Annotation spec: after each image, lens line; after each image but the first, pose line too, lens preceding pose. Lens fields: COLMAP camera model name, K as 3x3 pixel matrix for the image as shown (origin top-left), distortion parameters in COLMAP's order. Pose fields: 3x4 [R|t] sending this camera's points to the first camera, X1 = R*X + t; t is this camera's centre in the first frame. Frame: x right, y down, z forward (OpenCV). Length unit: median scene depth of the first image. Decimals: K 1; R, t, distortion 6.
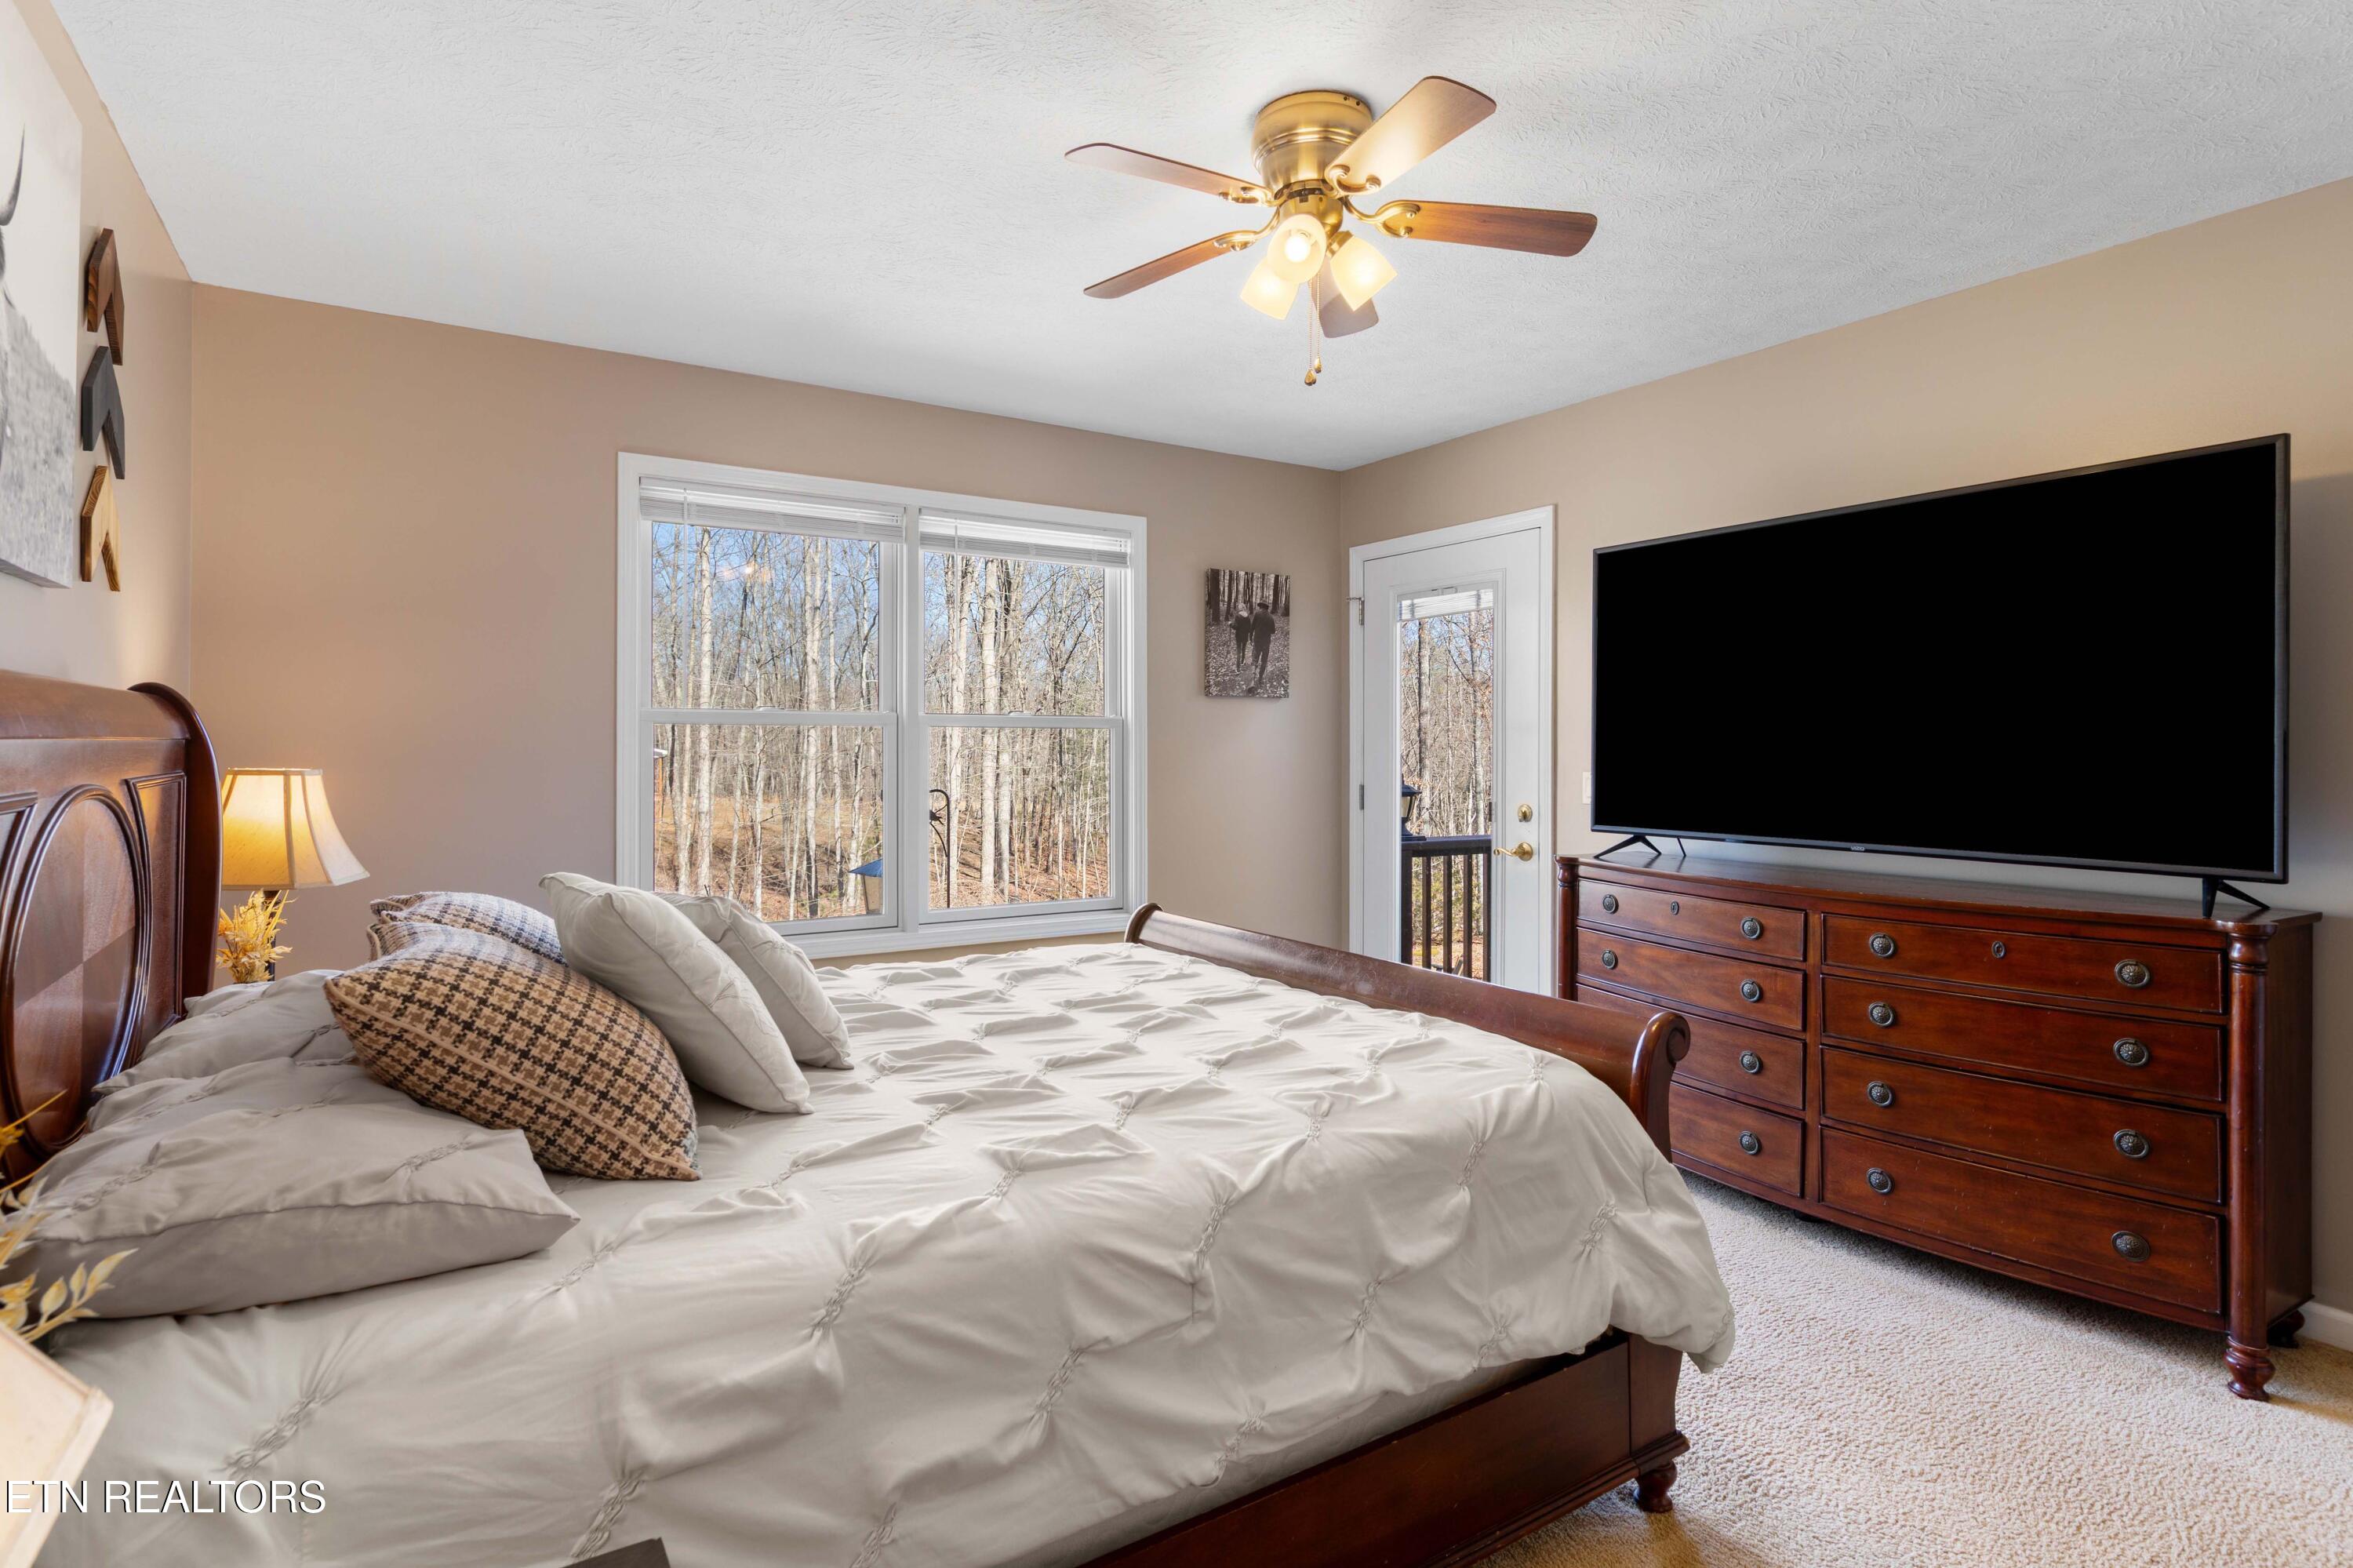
lens RADIAL K [[1153.7, 0, 1170.0], [0, 1153.7, 760.7], [0, 0, 1]] dist [-0.002142, -0.000170]
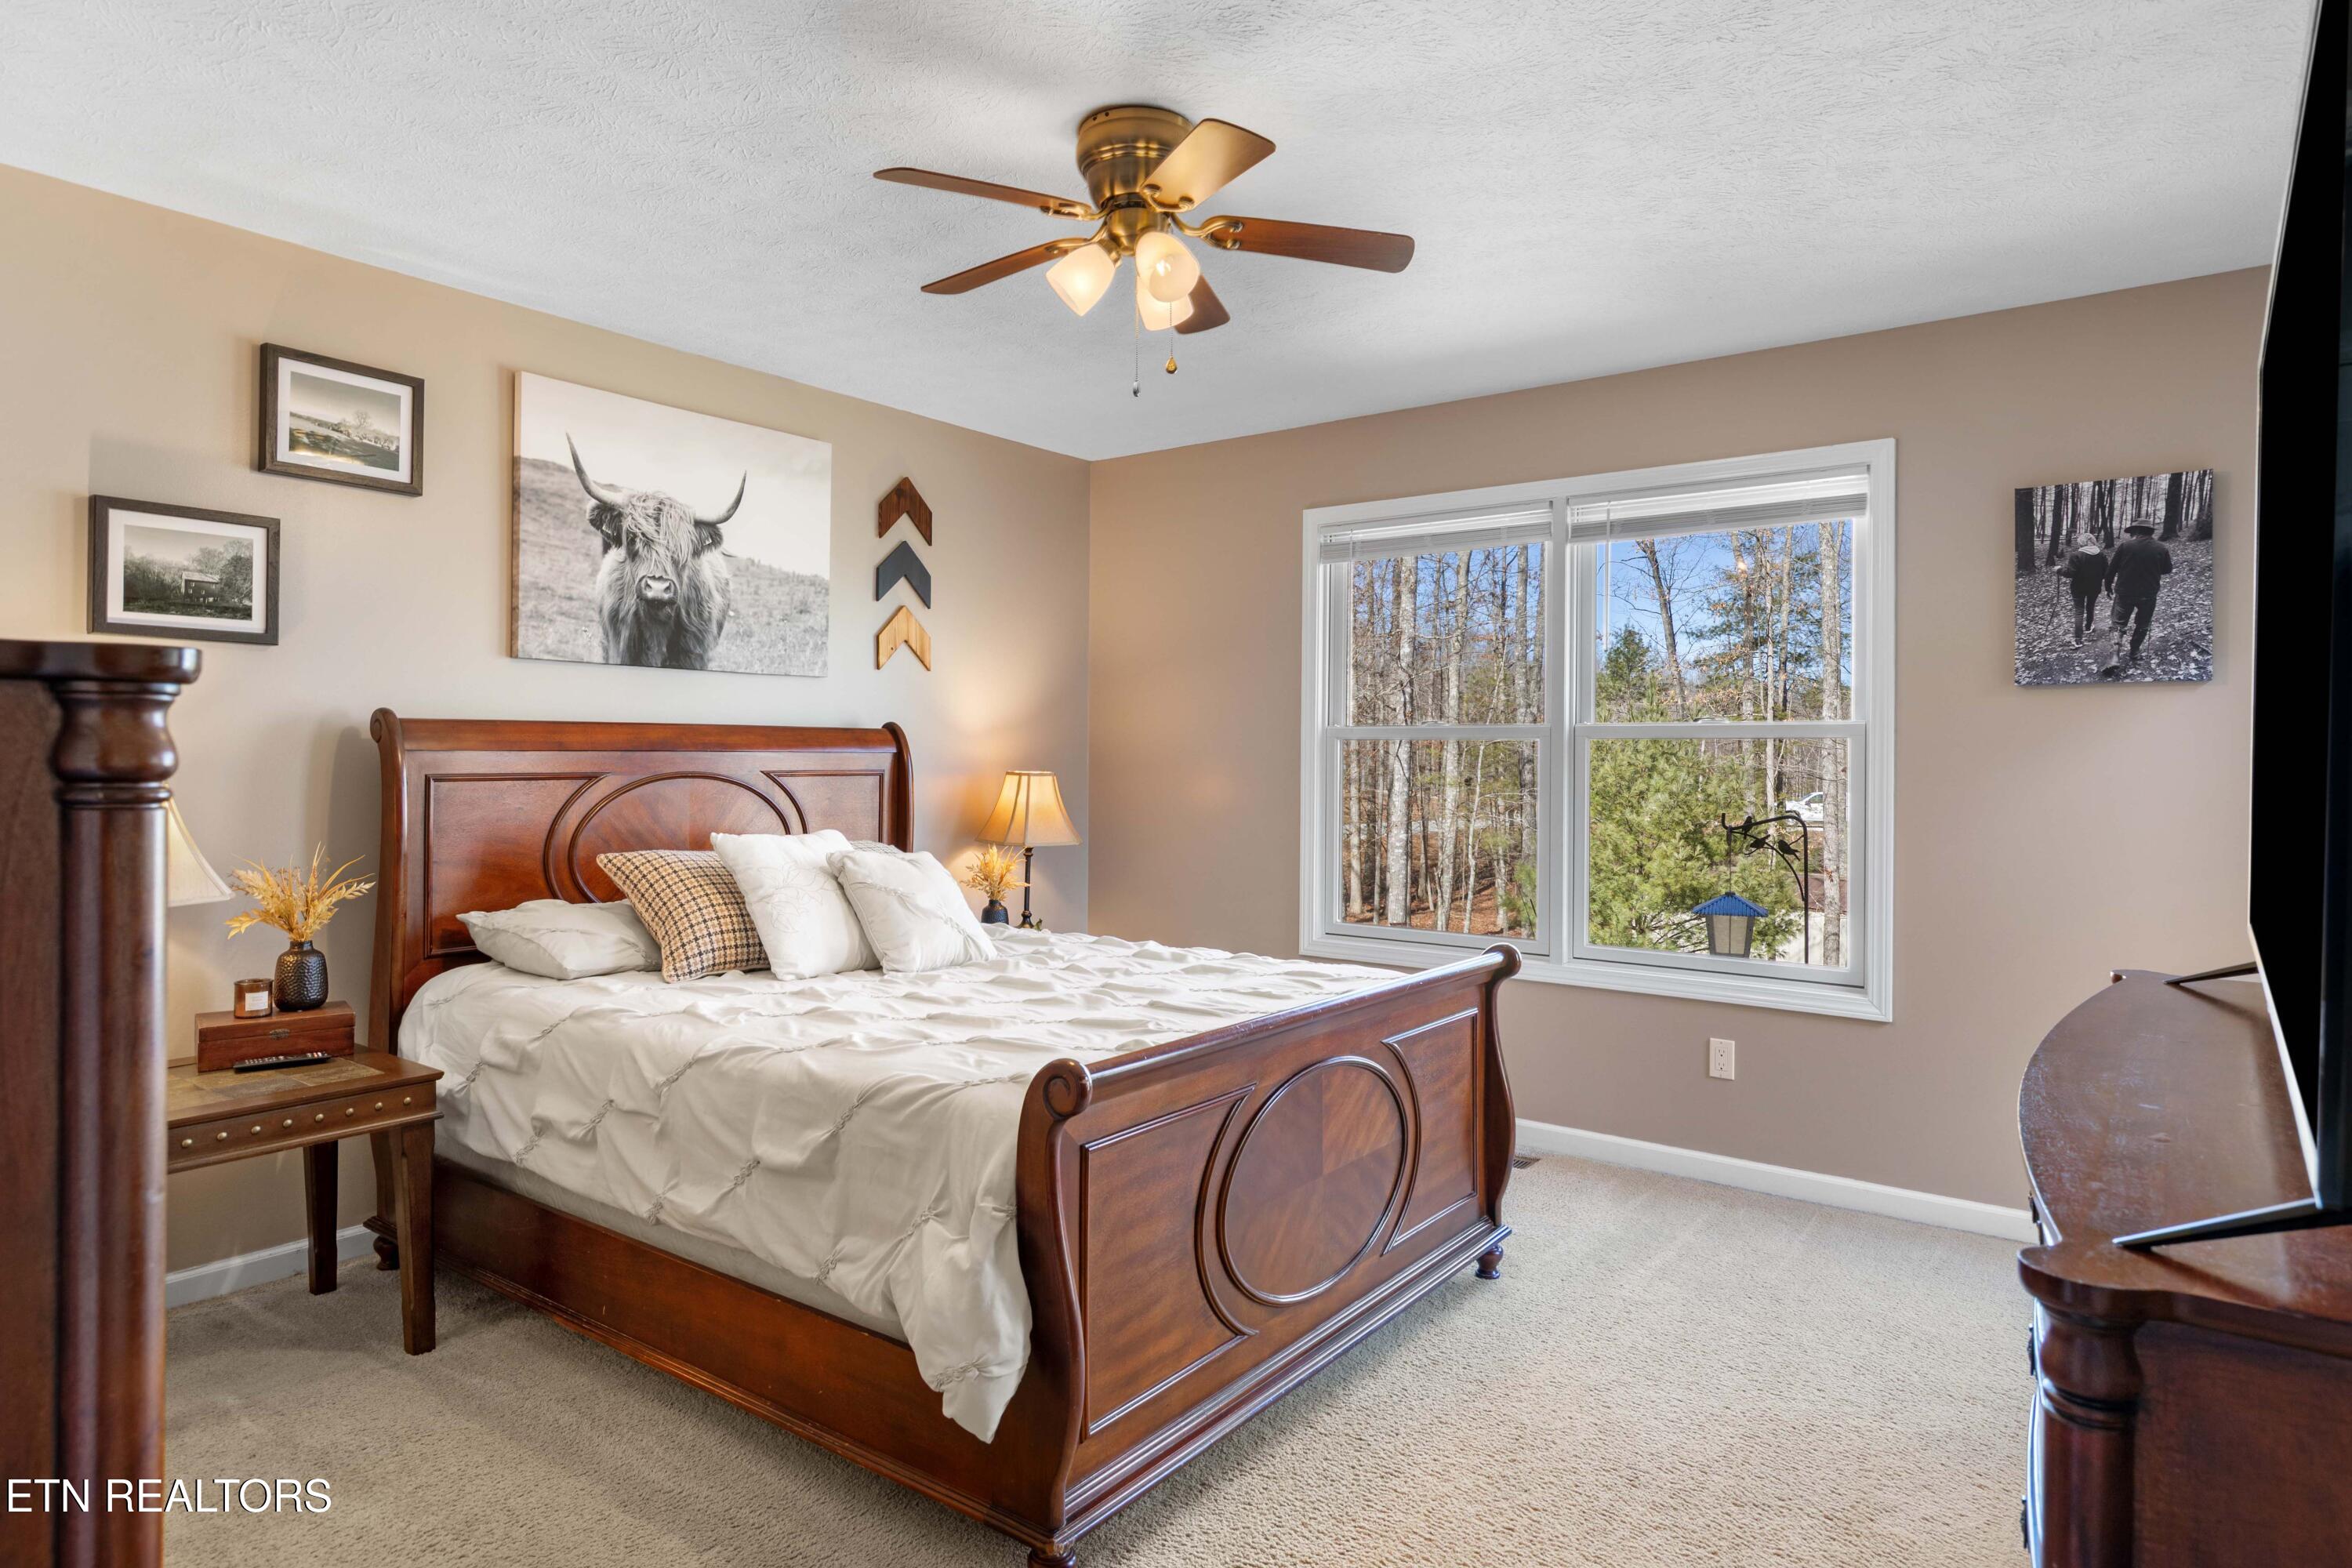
lens RADIAL K [[1354.8, 0, 1170.9], [0, 1354.8, 767.5], [0, 0, 1]] dist [0.004206, -0.000867]
pose [[0.361728, 0.005203, -0.932269, 0.567802], [-0.018464, 0.999828, -0.001584, -0.000156], [0.932101, 0.017786, 0.361762, 0.279900]]
